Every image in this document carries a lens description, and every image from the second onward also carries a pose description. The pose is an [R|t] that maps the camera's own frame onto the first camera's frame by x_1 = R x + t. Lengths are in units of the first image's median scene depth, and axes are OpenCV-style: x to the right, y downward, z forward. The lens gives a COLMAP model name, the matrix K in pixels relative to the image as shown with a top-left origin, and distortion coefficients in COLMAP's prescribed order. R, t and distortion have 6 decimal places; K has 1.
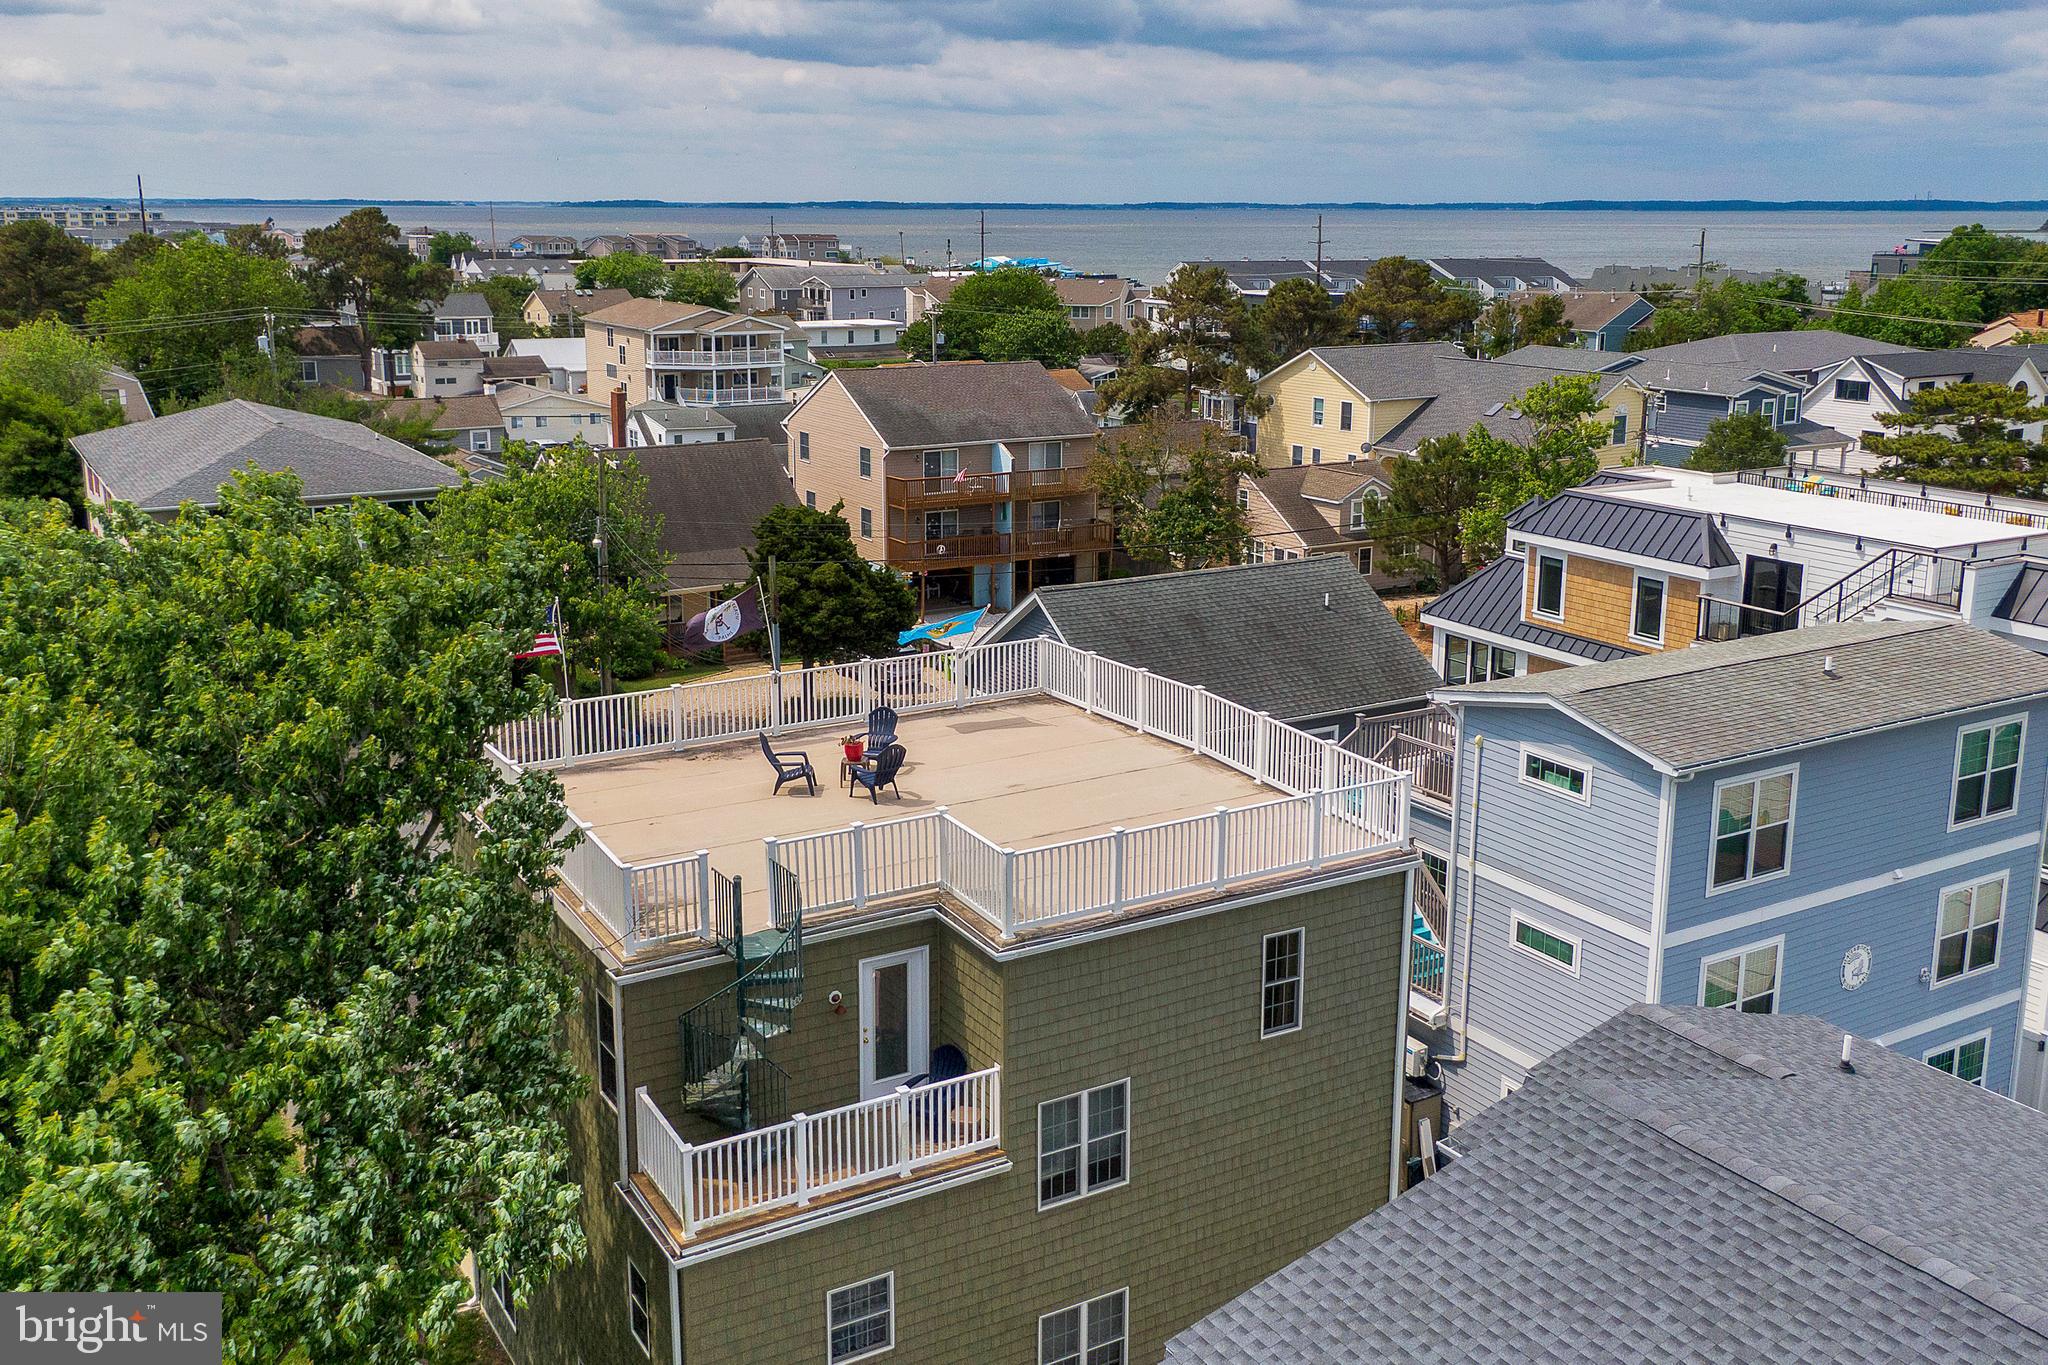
lens RADIAL K [[1854.7, 0, 1027.7], [0, 1854.7, 566.8], [0, 0, 1]] dist [0.018156, 0.007258]
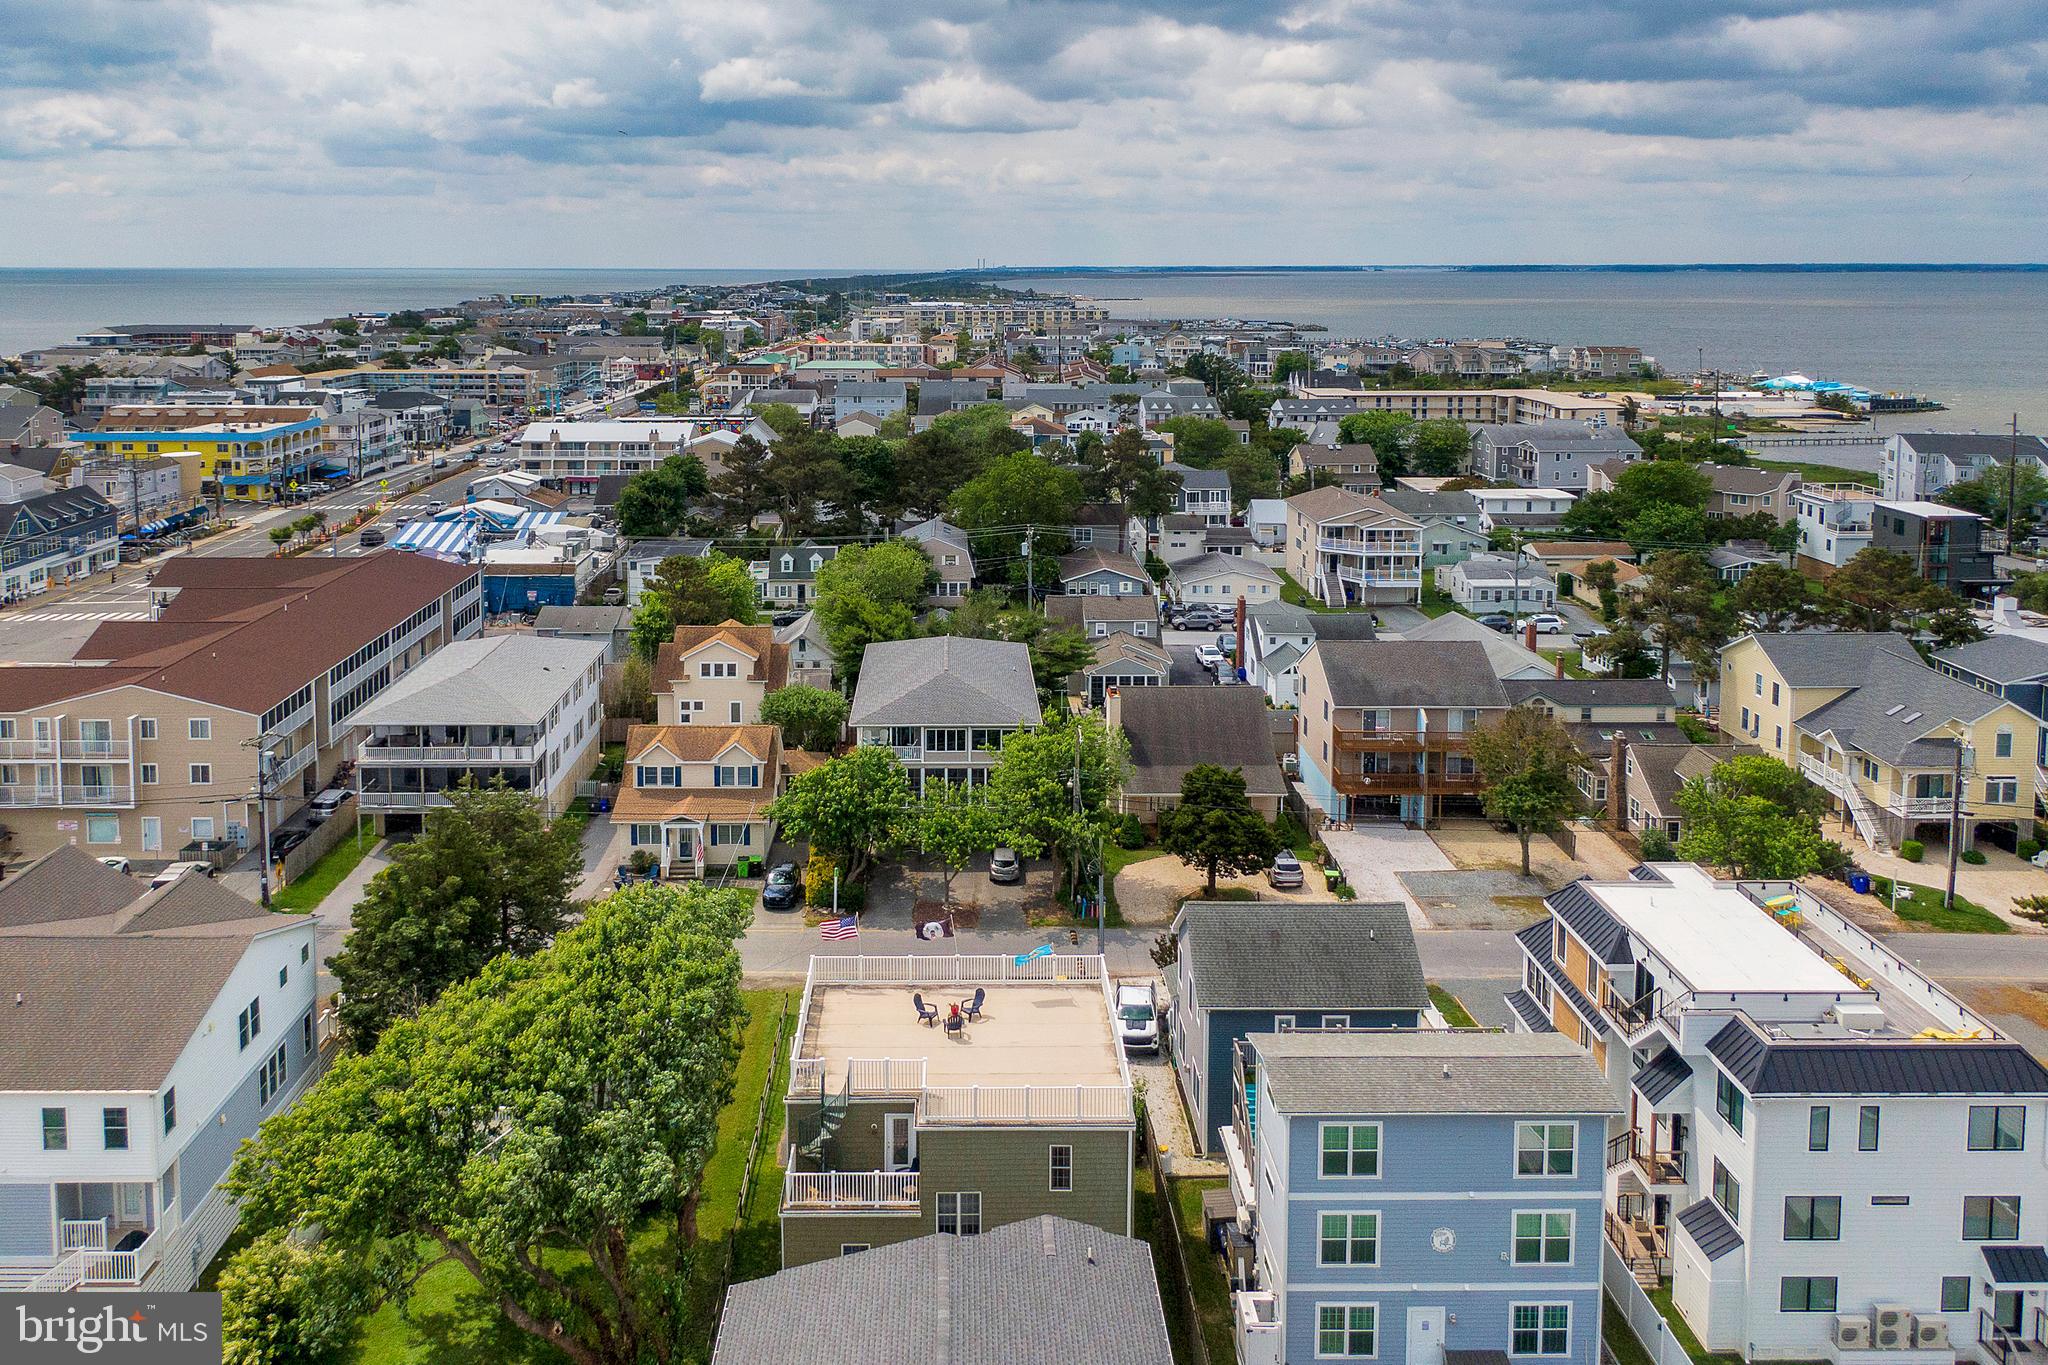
lens RADIAL K [[1644.2, 0, 958.5], [0, 1644.2, 471.4], [0, 0, 1]] dist [0.006496, -0.012765]
pose [[0.861095, 0.054711, -0.505493, 0.183343], [-0.090178, 0.994866, -0.045938, -0.095073], [0.500384, 0.085142, 0.861607, -0.158452]]
